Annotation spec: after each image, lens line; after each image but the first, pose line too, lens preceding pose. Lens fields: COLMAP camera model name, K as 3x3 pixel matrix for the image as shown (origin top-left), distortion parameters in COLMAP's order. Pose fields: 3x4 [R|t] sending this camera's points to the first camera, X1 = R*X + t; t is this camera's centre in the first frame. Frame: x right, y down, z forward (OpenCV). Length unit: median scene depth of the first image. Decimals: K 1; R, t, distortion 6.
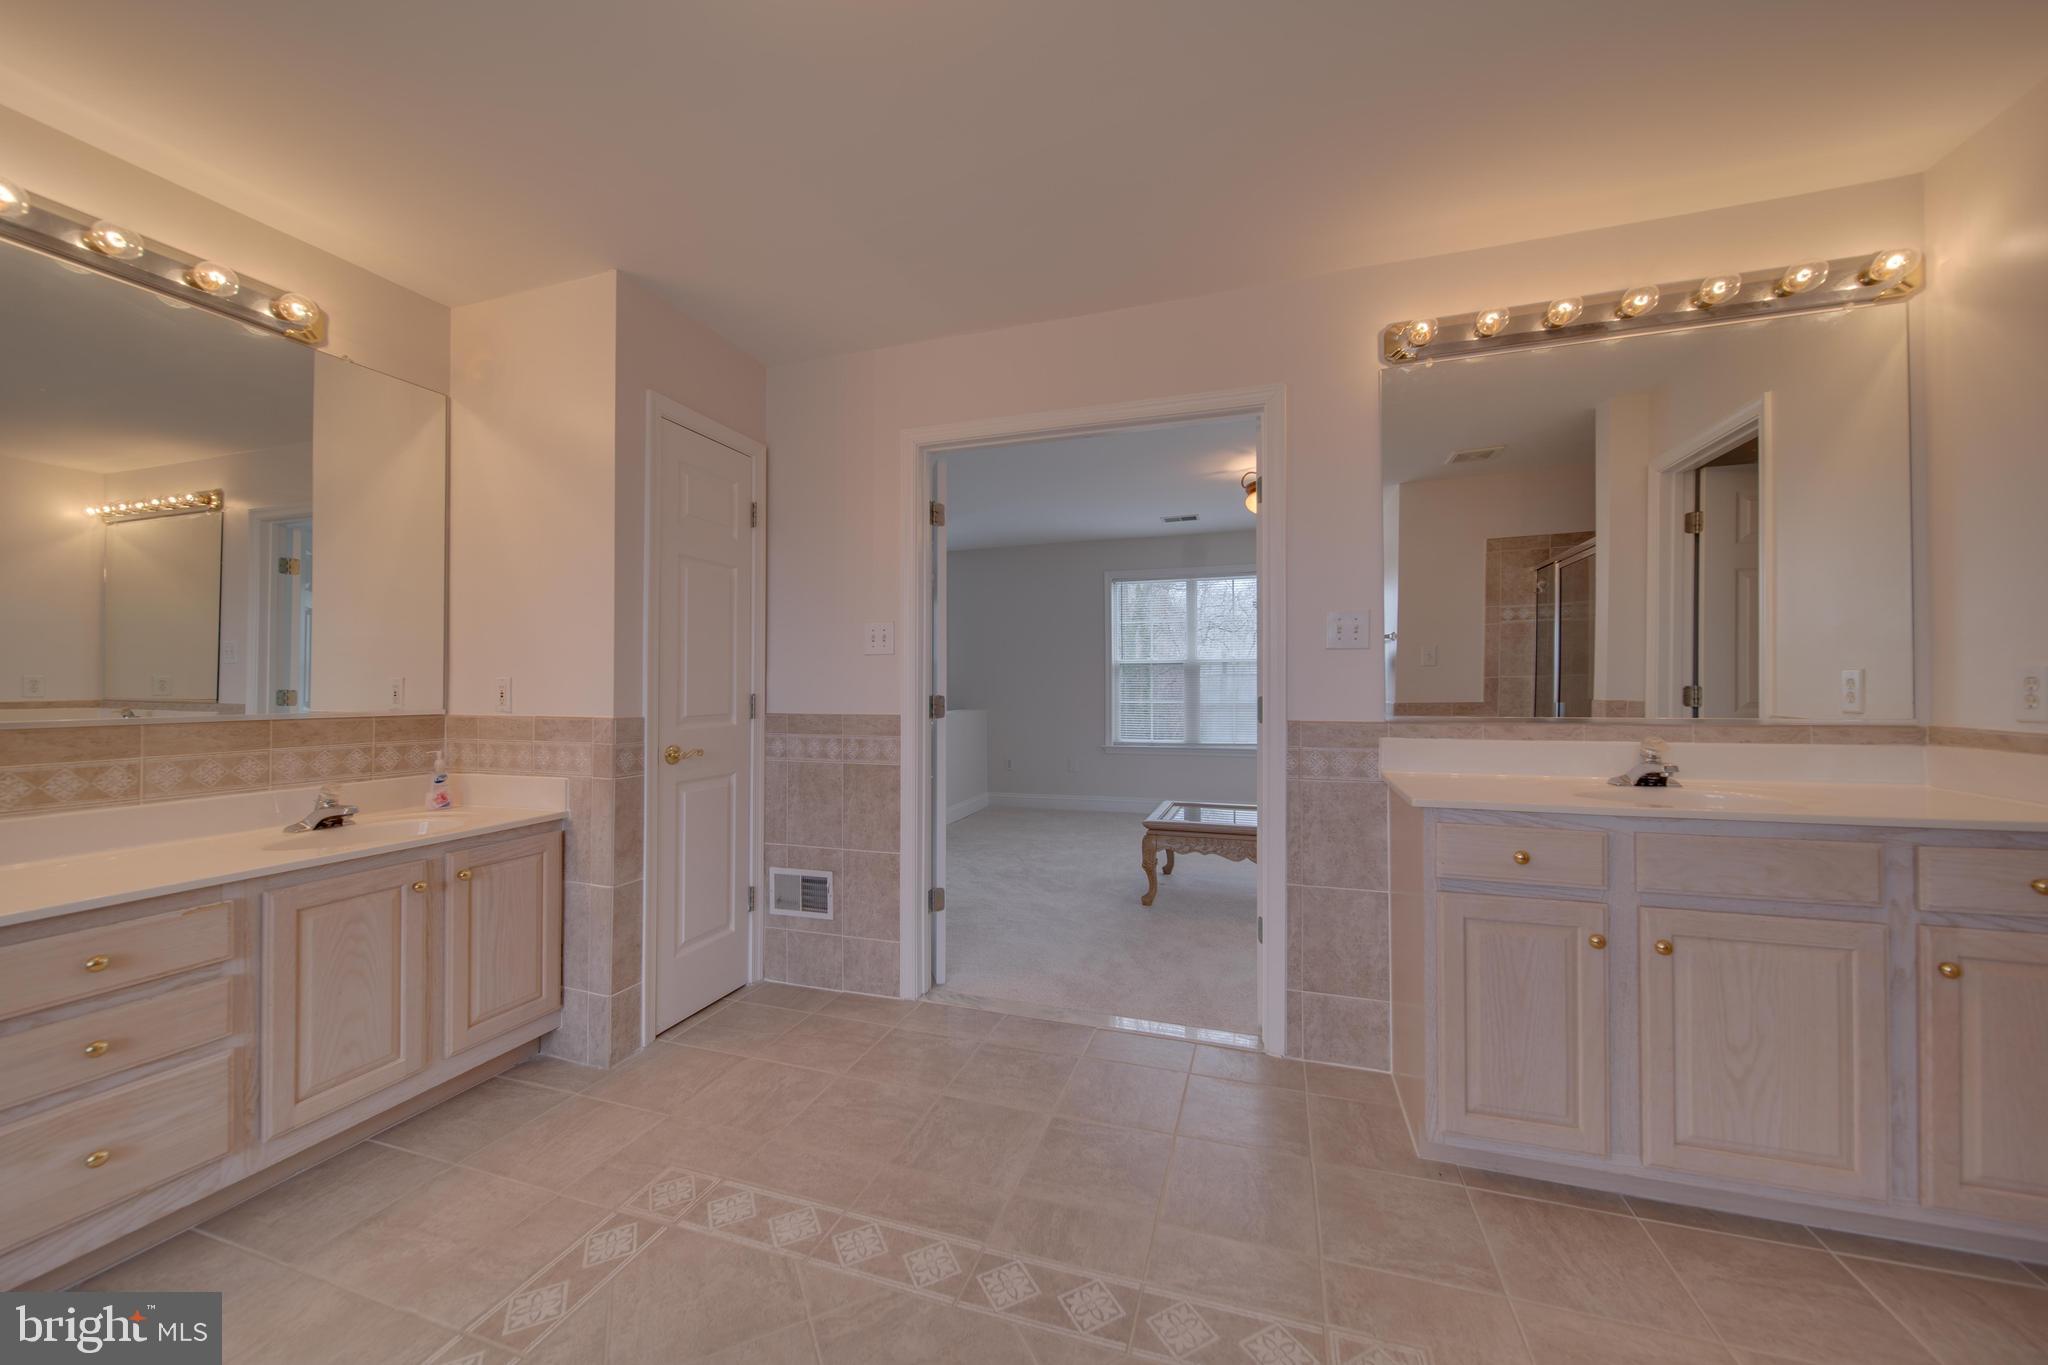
lens RADIAL K [[736.7, 0, 1022.9], [0, 736.7, 692.7], [0, 0, 1]] dist [0.008266, 0.000312]
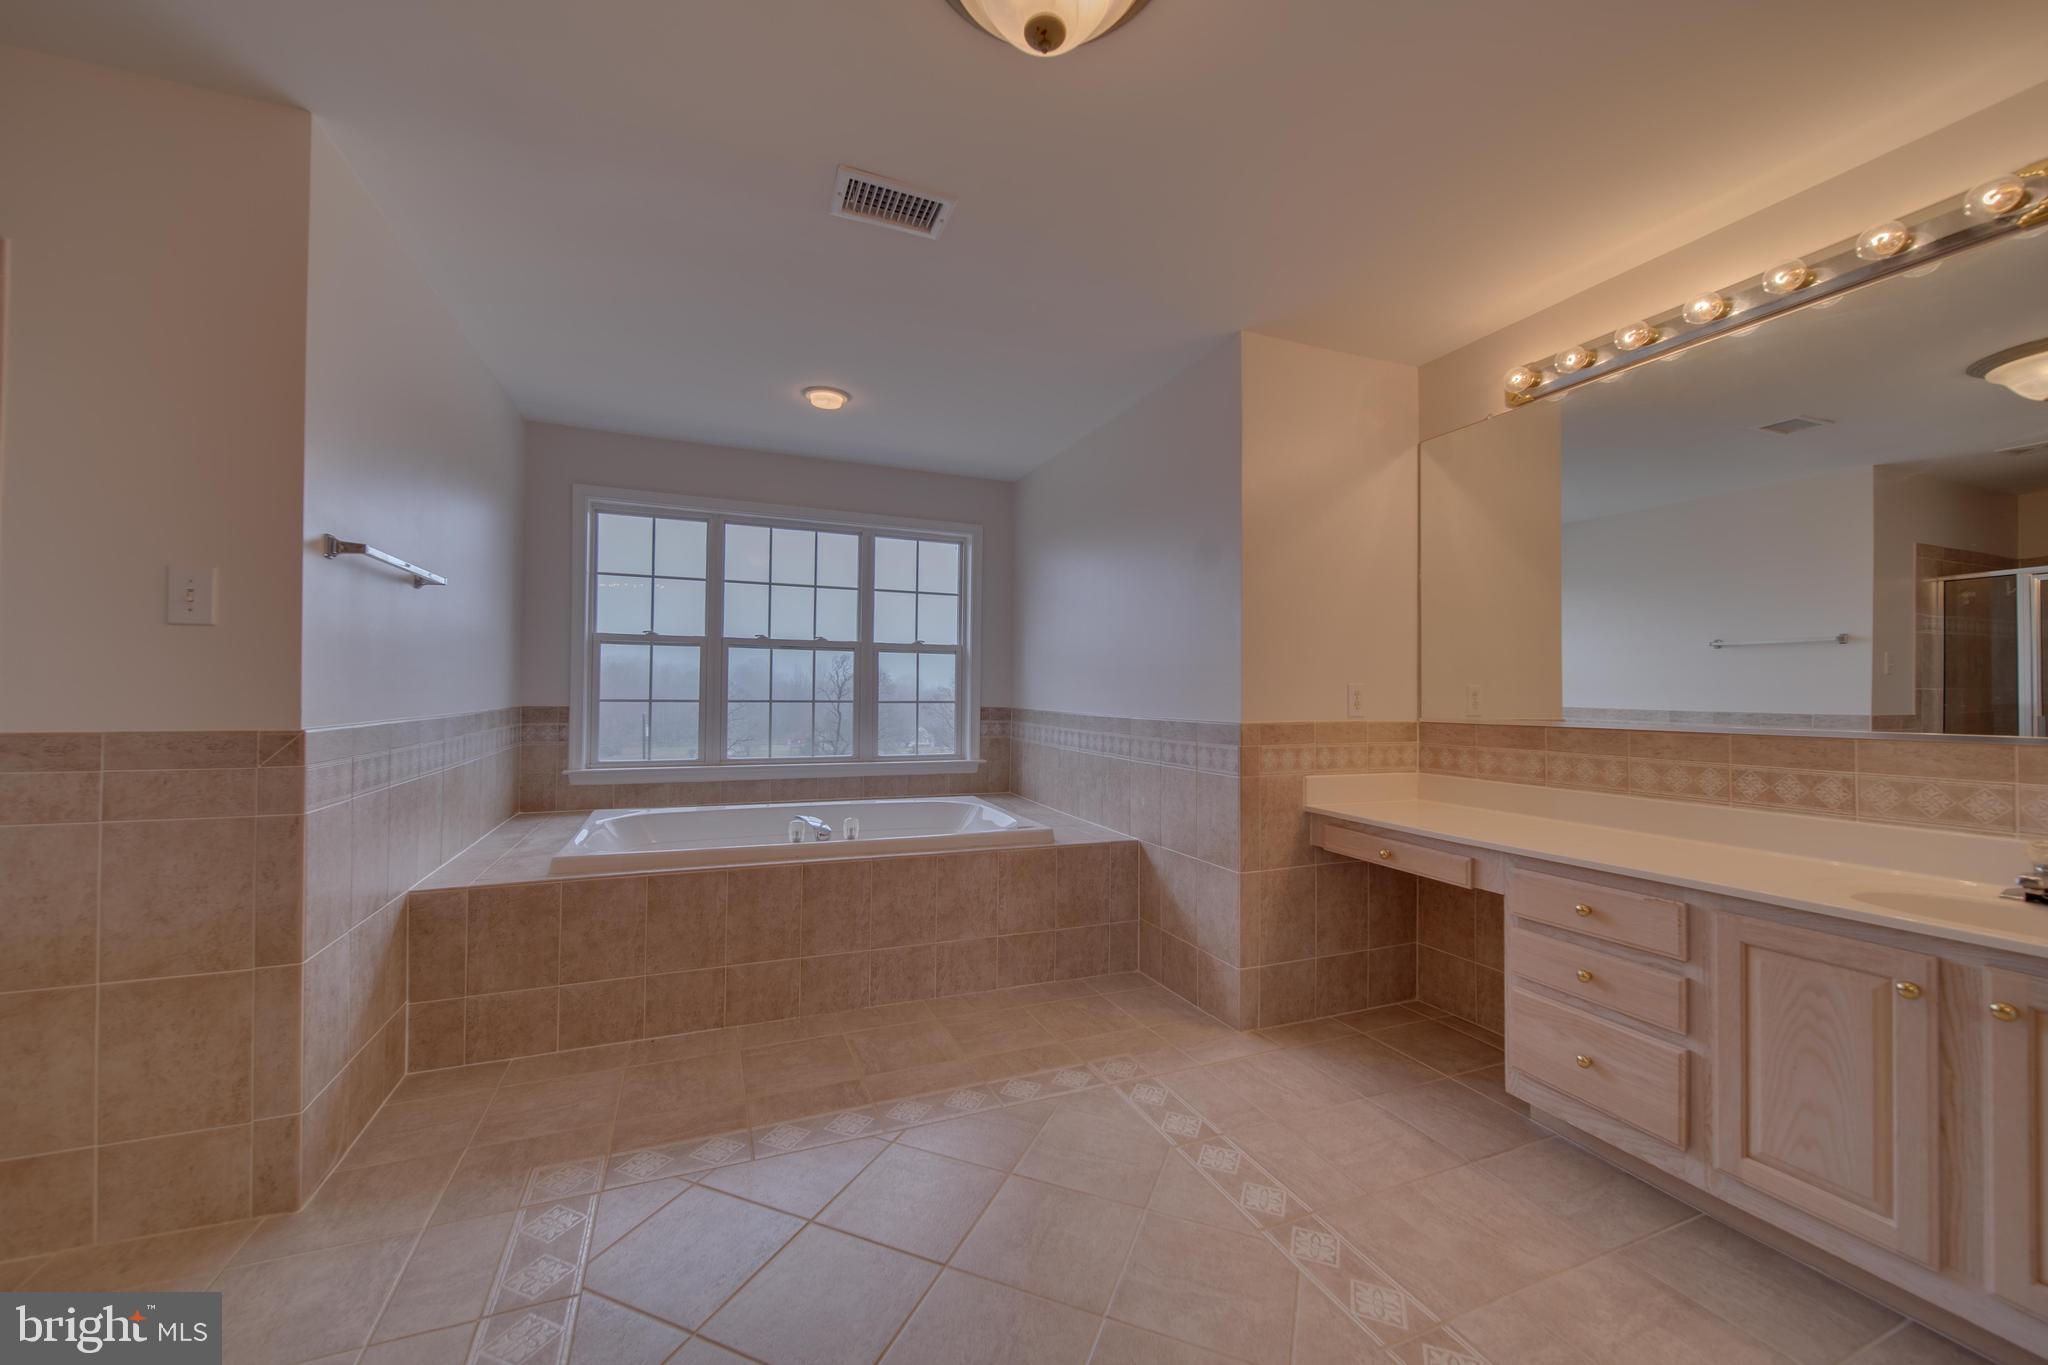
lens RADIAL K [[736.7, 0, 983.3], [0, 736.7, 675.8], [0, 0, 1]] dist [0.008266, 0.000312]
pose [[-0.773505, -0.020120, -0.633470, 0.322526], [-0.009046, 0.999745, -0.020707, -0.008611], [0.633725, -0.010286, -0.773490, 1.075880]]
